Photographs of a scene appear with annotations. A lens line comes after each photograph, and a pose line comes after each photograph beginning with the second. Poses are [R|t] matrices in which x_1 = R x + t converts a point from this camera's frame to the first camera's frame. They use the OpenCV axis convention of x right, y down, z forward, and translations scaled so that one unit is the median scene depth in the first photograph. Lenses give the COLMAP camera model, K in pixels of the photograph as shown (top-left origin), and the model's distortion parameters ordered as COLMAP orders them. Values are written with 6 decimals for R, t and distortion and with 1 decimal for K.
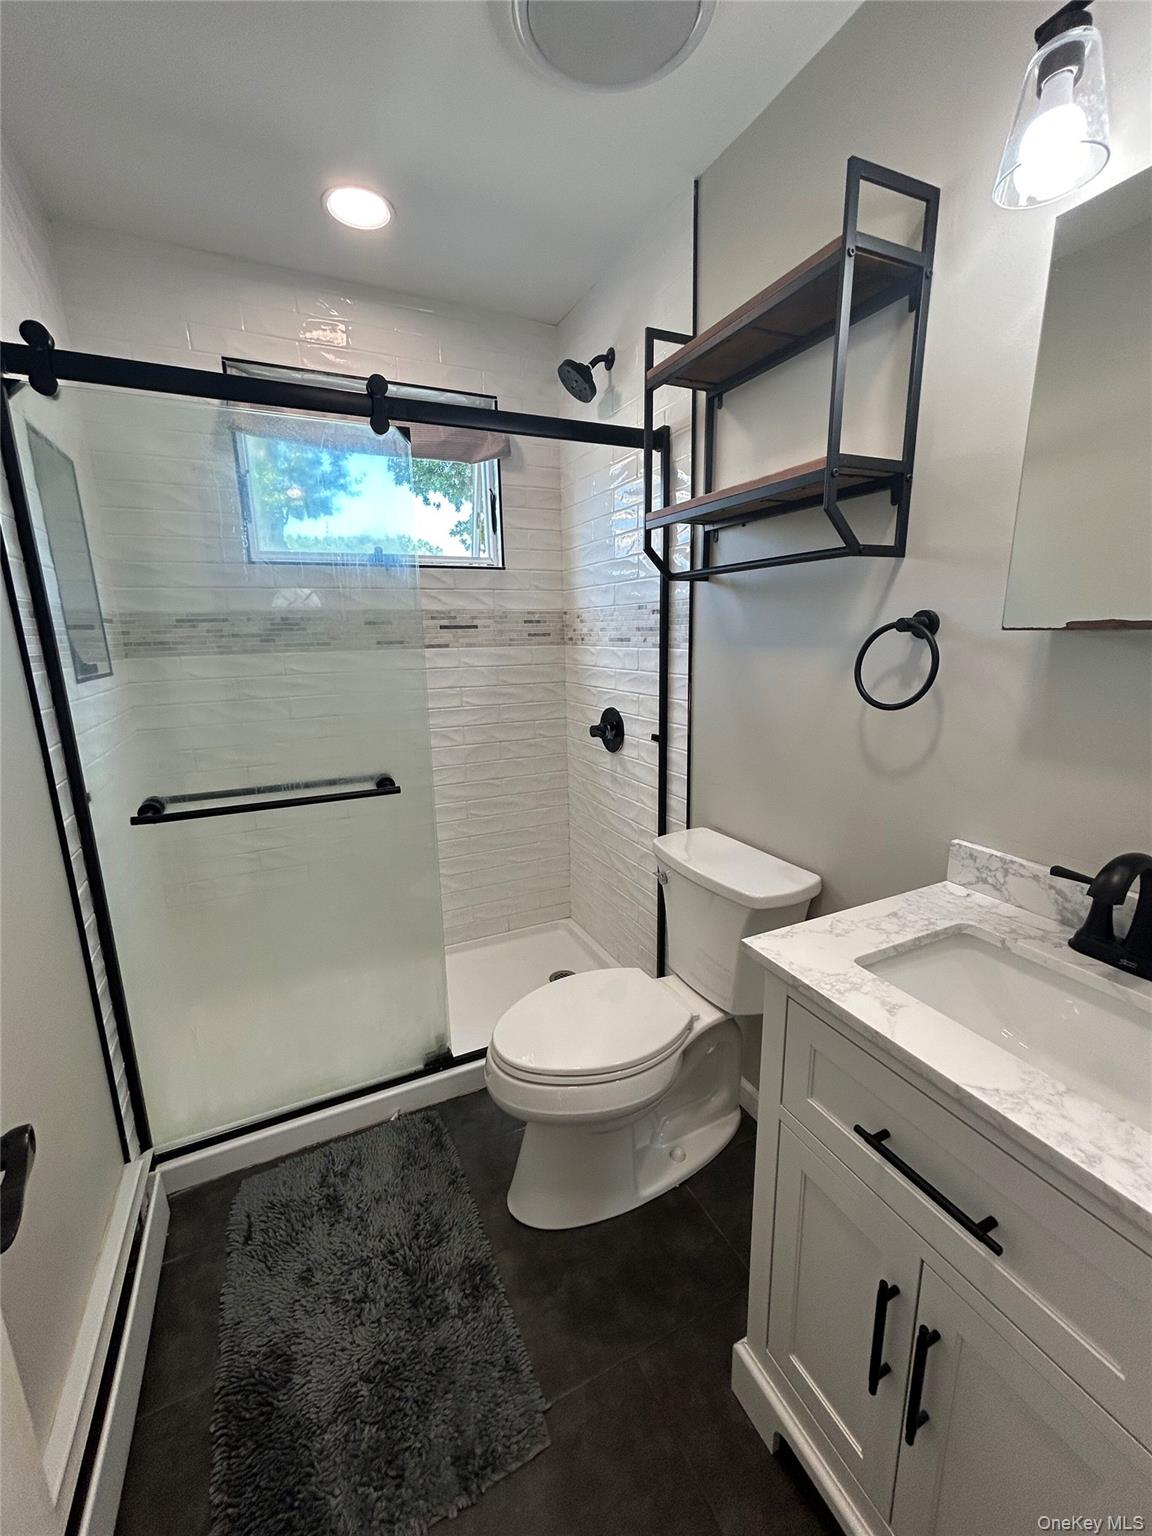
lens RADIAL K [[619.2, 0, 577.1], [0, 619.2, 771.0], [0, 0, 1]] dist [-0.002851, 0.000187]
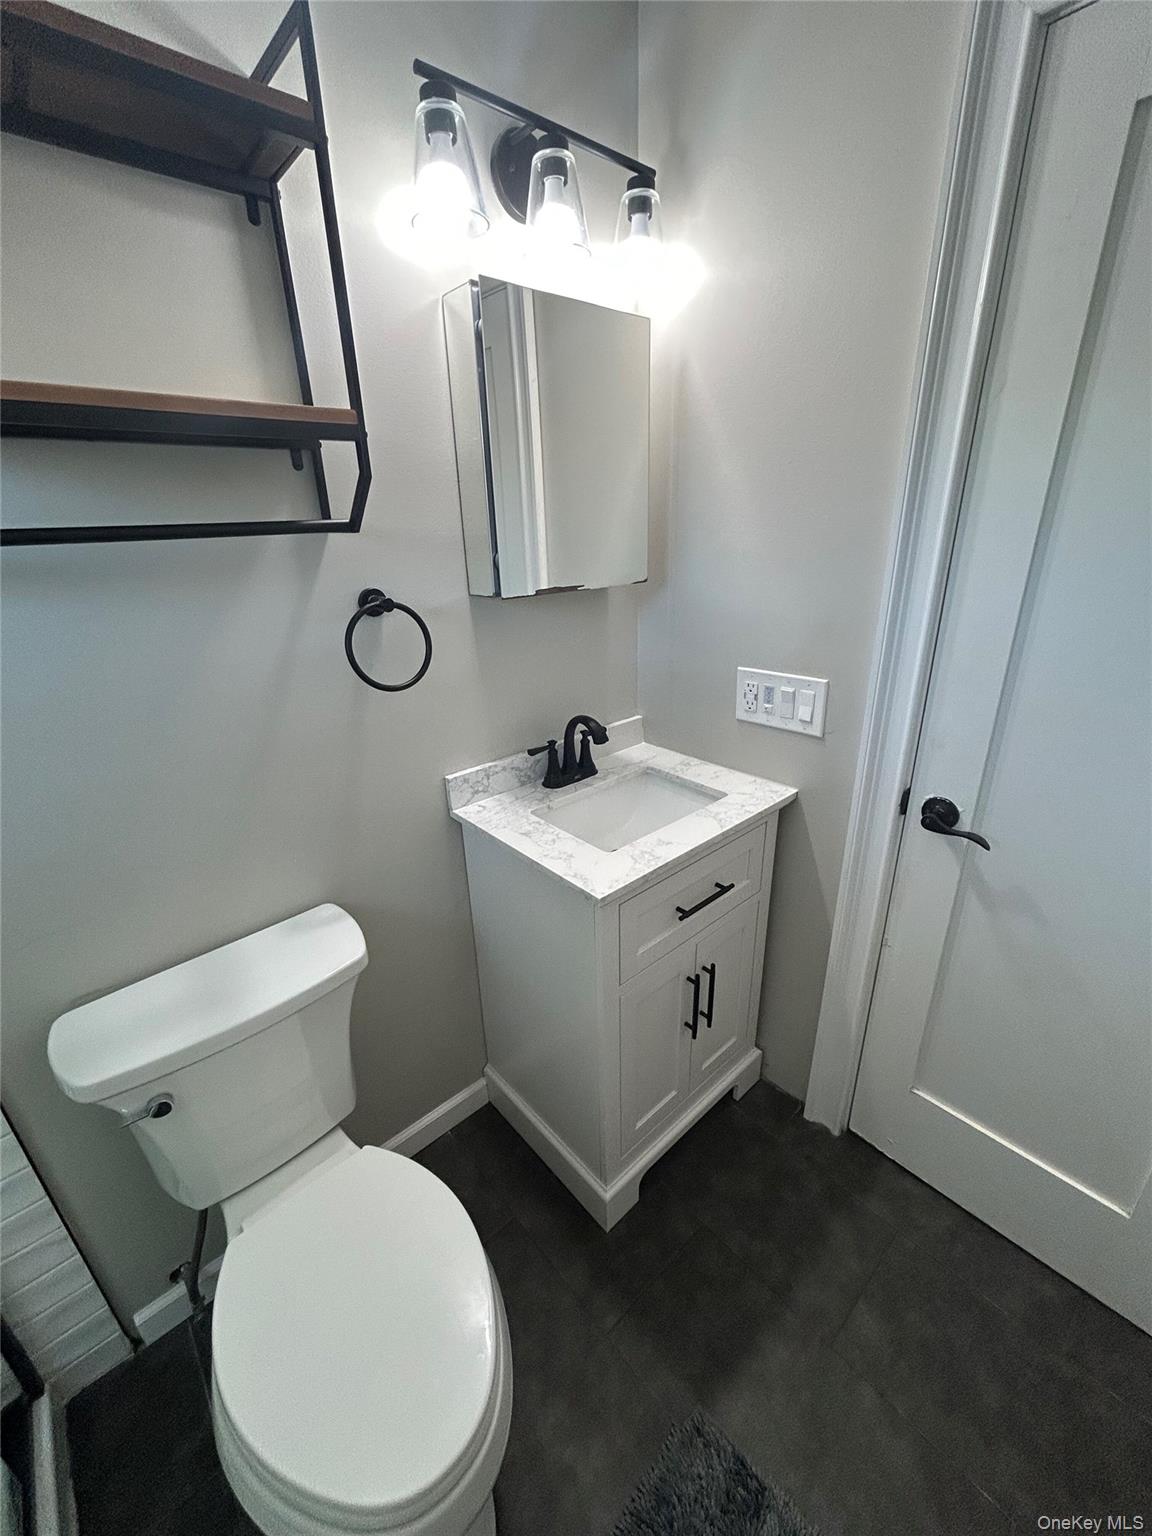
lens RADIAL K [[619.2, 0, 579.7], [0, 619.2, 764.8], [0, 0, 1]] dist [-0.002851, 0.000187]
pose [[-0.287957, -0.320720, 0.902341, -0.585163], [0.249537, 0.884571, 0.394037, -0.346176], [-0.924560, 0.338634, -0.174687, 1.045877]]
